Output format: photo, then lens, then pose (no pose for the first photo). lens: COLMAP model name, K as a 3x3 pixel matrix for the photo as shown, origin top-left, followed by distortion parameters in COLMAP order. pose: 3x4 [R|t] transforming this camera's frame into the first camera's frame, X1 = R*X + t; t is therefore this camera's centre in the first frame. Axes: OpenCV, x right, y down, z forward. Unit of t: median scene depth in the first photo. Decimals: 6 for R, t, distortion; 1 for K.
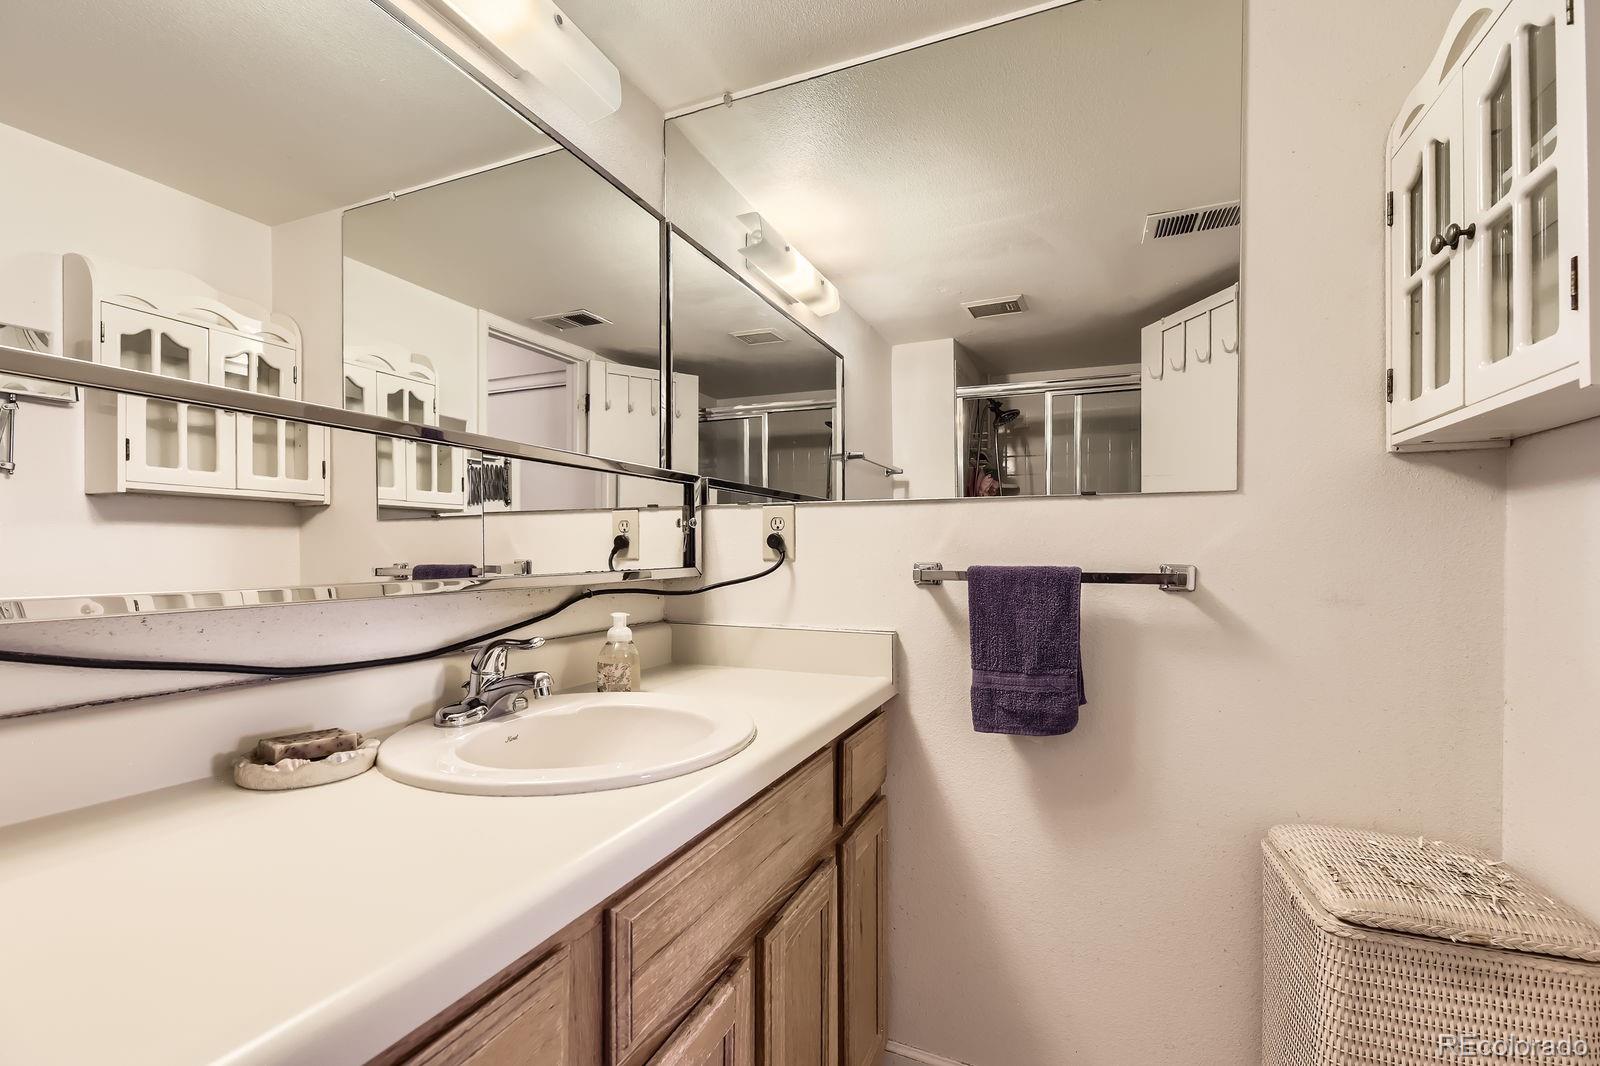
lens RADIAL K [[675.2, 0, 802.1], [0, 675.2, 551.1], [0, 0, 1]] dist [0.015582, -0.000043]
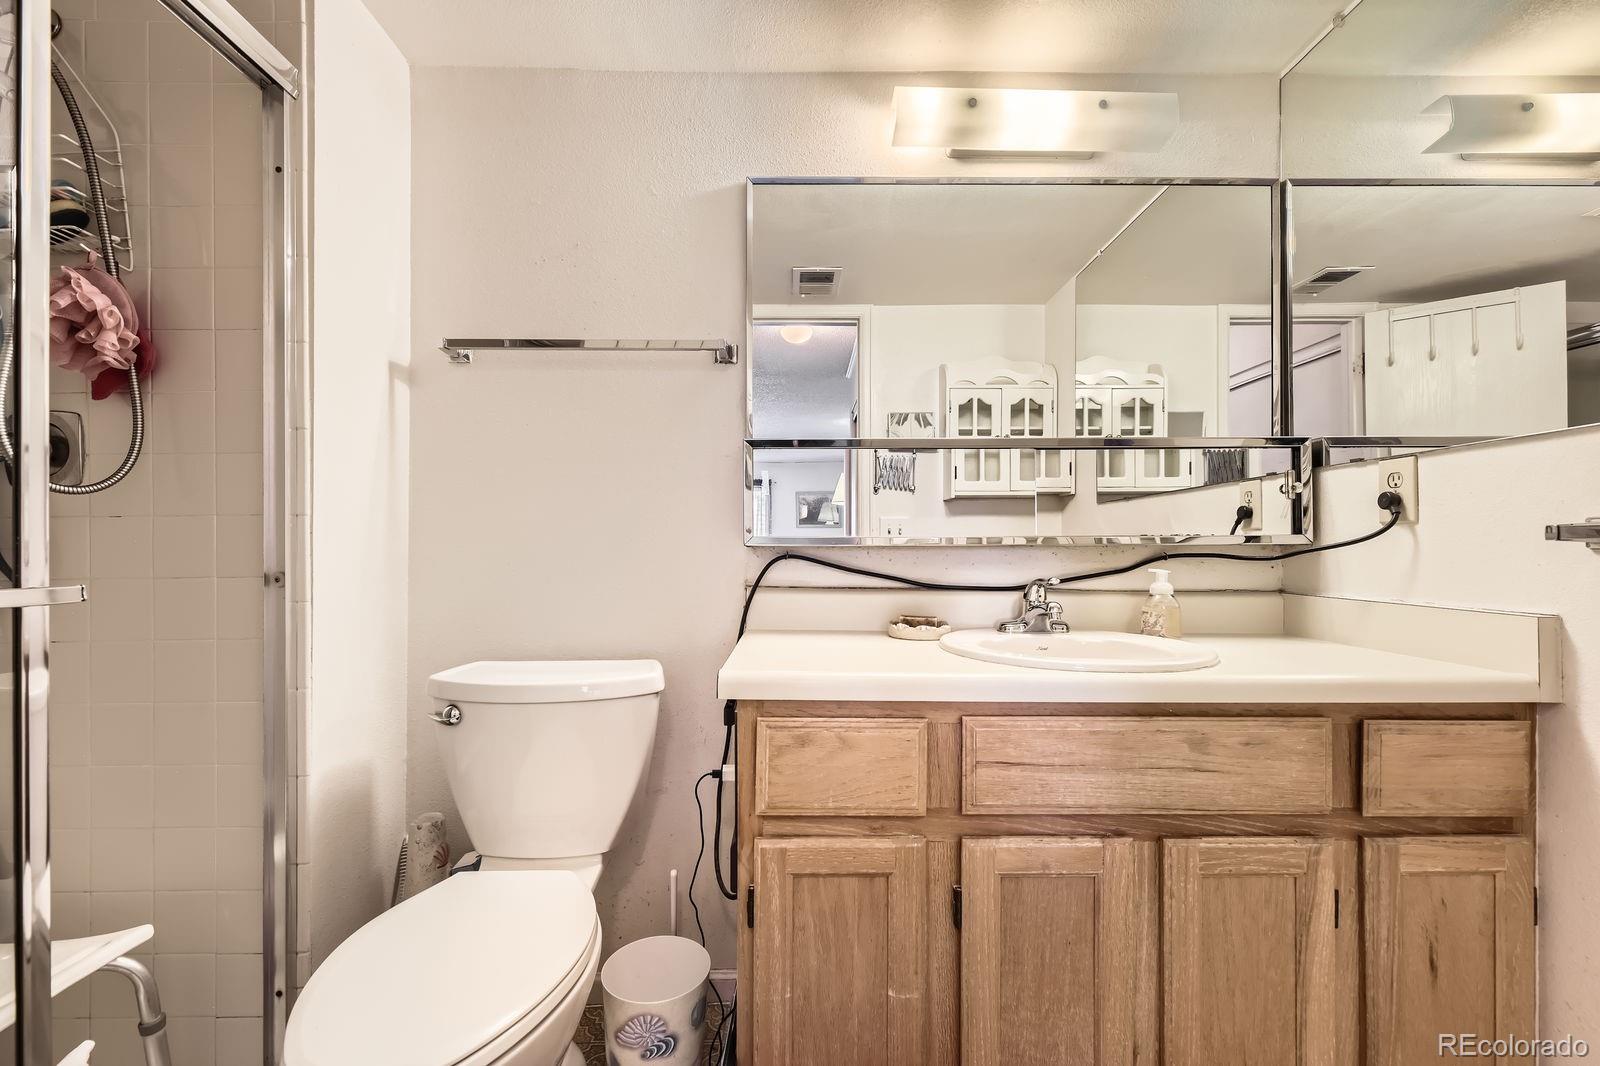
lens RADIAL K [[686.7, 0, 810.0], [0, 686.7, 534.1], [0, 0, 1]] dist [-0.000452, -0.000479]
pose [[0.400550, -0.022496, -0.915999, 0.421879], [0.000414, 0.999703, -0.024370, 0.044725], [0.916275, 0.009382, 0.400440, -0.010214]]
